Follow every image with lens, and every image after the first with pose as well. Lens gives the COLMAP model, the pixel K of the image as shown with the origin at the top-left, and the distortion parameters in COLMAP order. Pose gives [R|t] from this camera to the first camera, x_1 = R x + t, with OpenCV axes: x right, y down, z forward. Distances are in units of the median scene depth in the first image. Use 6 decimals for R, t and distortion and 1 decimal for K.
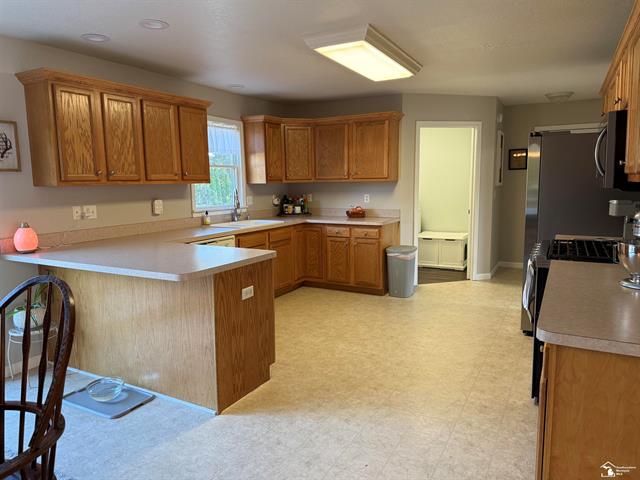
lens RADIAL K [[448.5, 0, 318.0], [0, 448.5, 238.8], [0, 0, 1]] dist [0.003045, -0.002897]
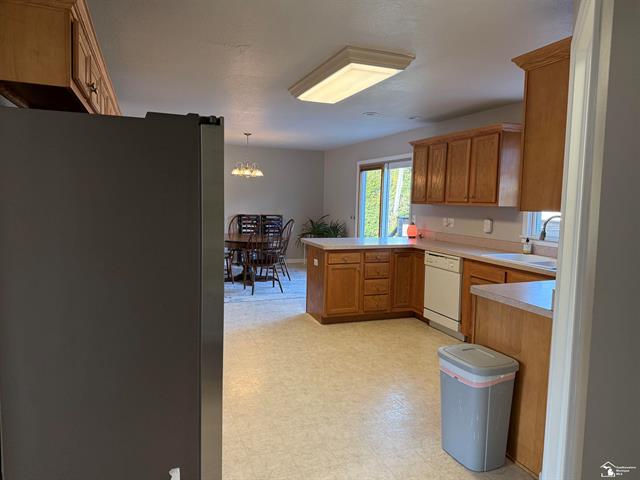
lens RADIAL K [[448.5, 0, 318.0], [0, 448.5, 238.8], [0, 0, 1]] dist [0.003045, -0.002897]
pose [[-0.666134, 0.059935, -0.743420, 0.791433], [-0.116600, 0.976141, 0.183176, -0.202184], [0.736662, 0.208702, -0.643252, 1.455006]]
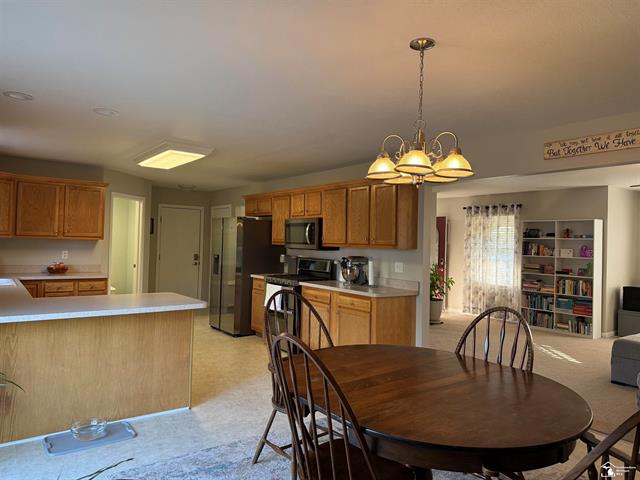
lens RADIAL K [[448.5, 0, 318.0], [0, 448.5, 238.8], [0, 0, 1]] dist [0.003045, -0.002897]
pose [[0.422694, 0.035473, 0.905578, -0.852610], [0.082651, 0.993561, -0.077498, 0.007103], [-0.902496, 0.107605, 0.417041, 0.005527]]
